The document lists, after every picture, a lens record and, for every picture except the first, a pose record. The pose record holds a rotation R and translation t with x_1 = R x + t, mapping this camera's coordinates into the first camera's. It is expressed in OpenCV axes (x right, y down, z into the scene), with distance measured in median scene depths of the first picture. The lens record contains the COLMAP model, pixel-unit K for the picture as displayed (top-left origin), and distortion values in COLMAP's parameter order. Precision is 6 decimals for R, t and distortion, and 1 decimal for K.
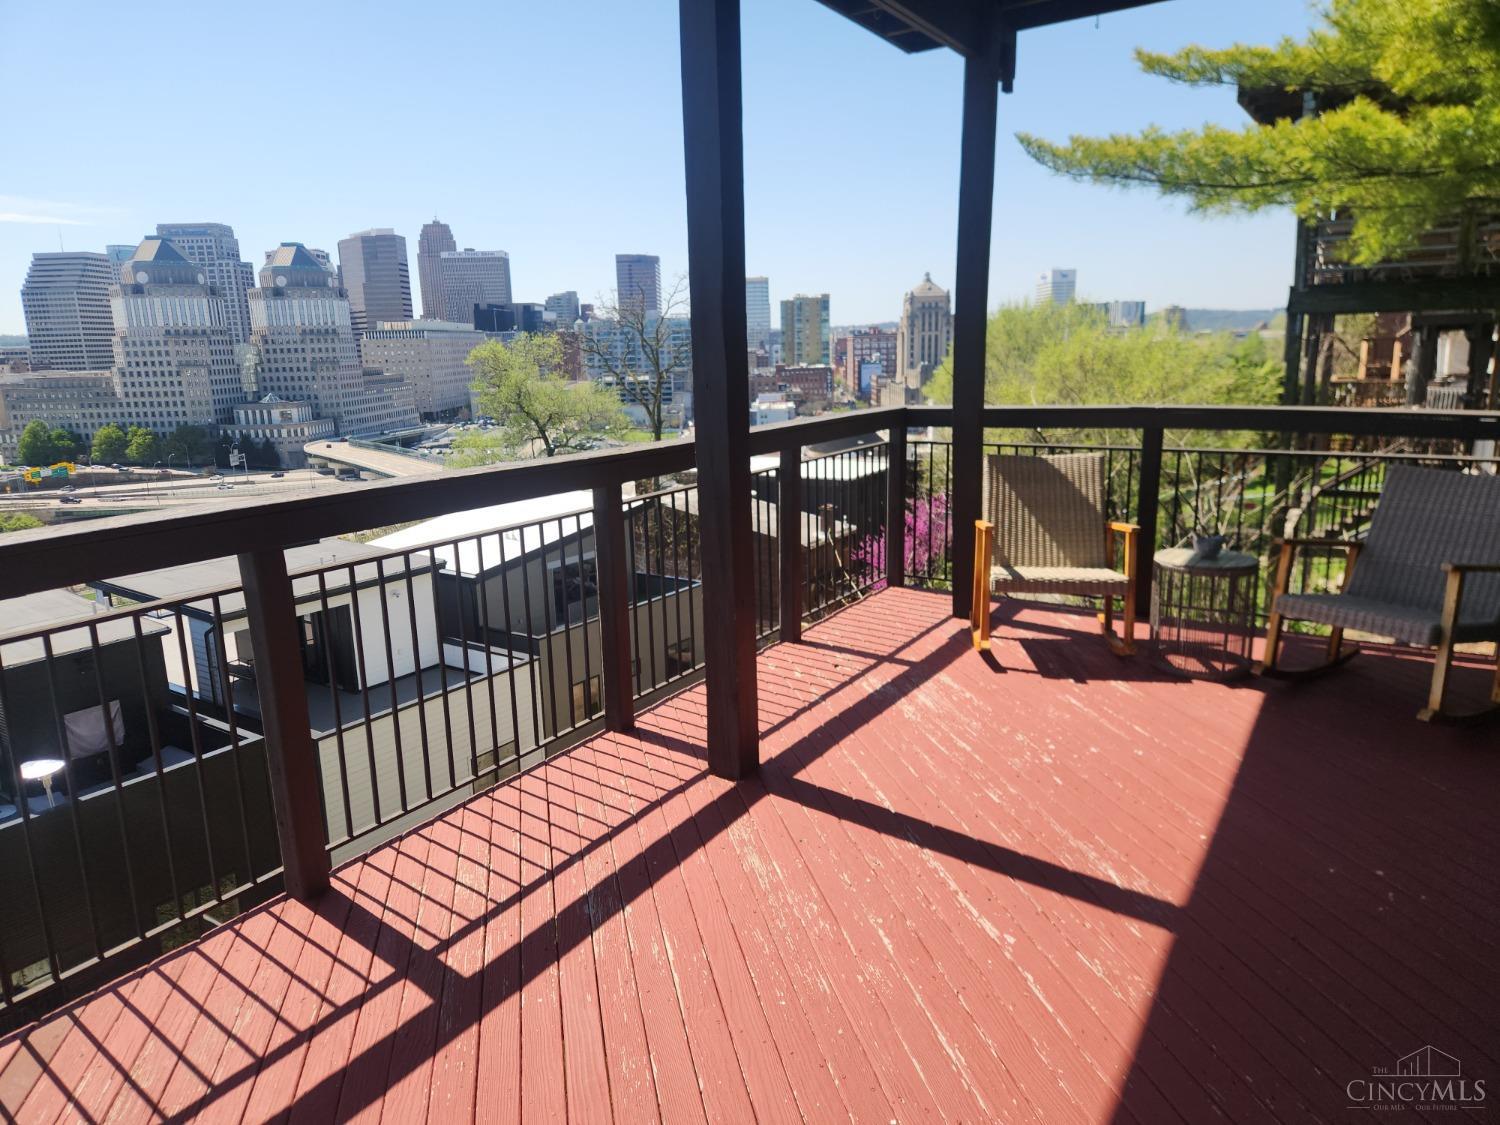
lens RADIAL K [[979.9, 0, 750.0], [0, 979.9, 562.5], [0, 0, 1]] dist [0.056325, -0.002391]
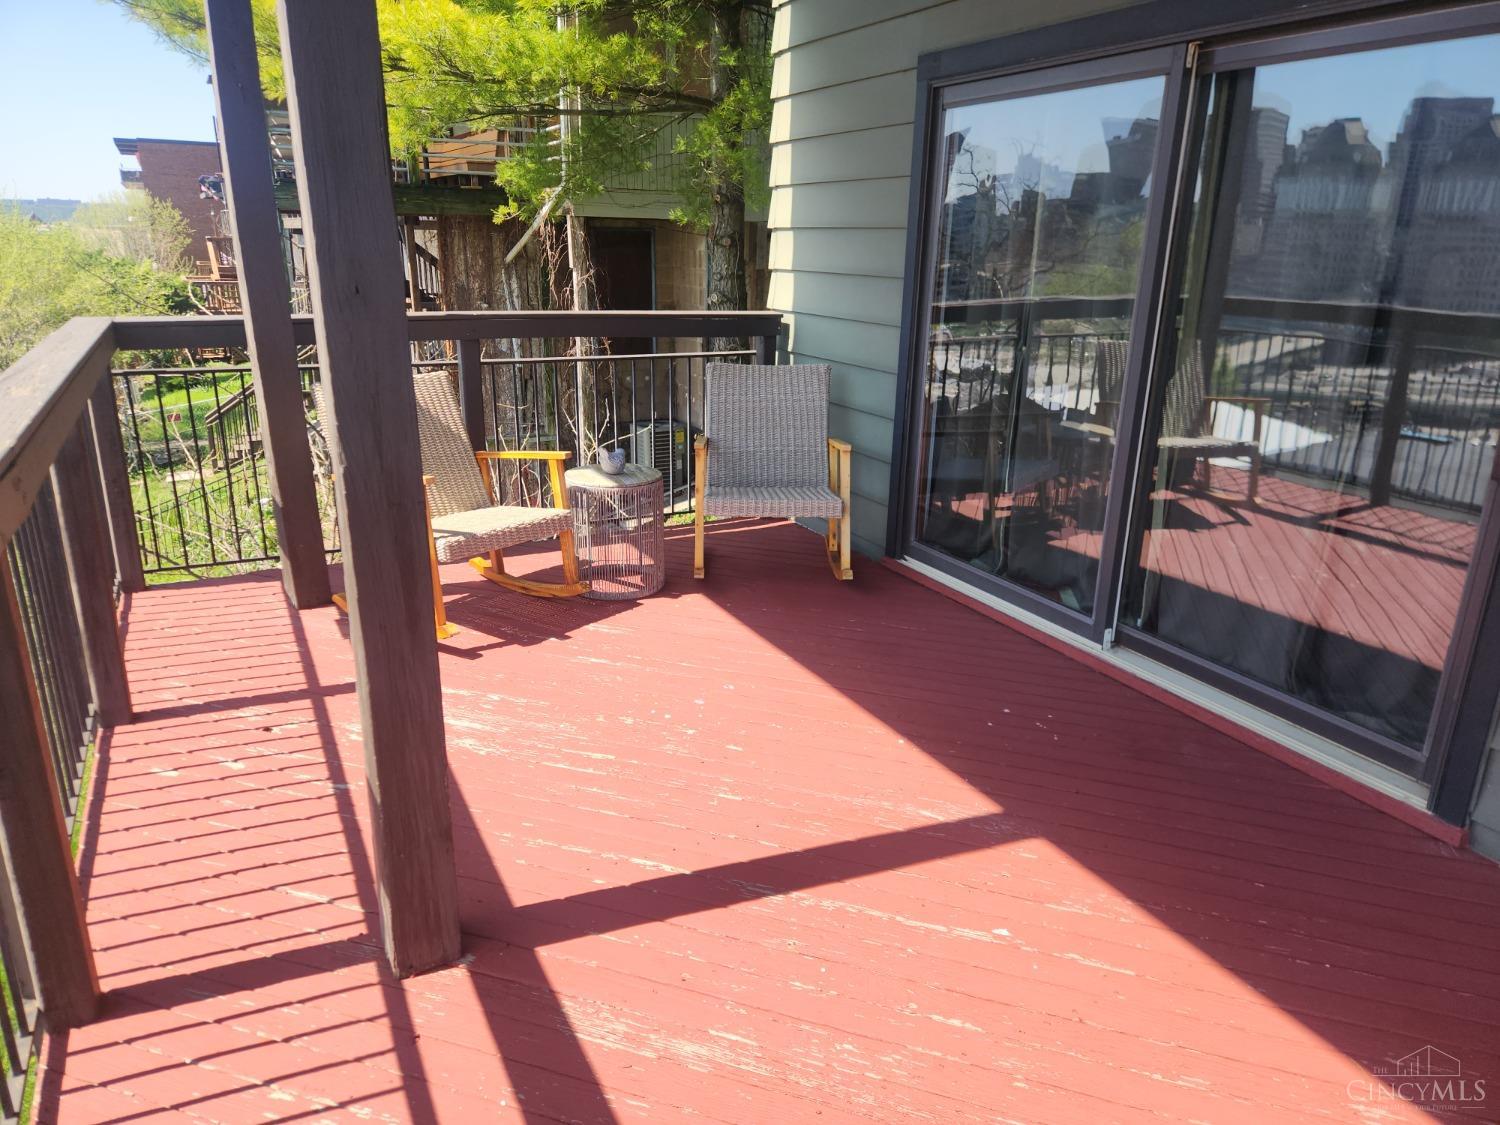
lens RADIAL K [[979.9, 0, 750.0], [0, 979.9, 562.5], [0, 0, 1]] dist [0.056325, -0.002391]
pose [[0.519642, -0.238652, 0.820376, -0.273325], [0.159237, 0.970425, 0.181438, -0.074316], [-0.839414, 0.036352, 0.542276, 0.380442]]
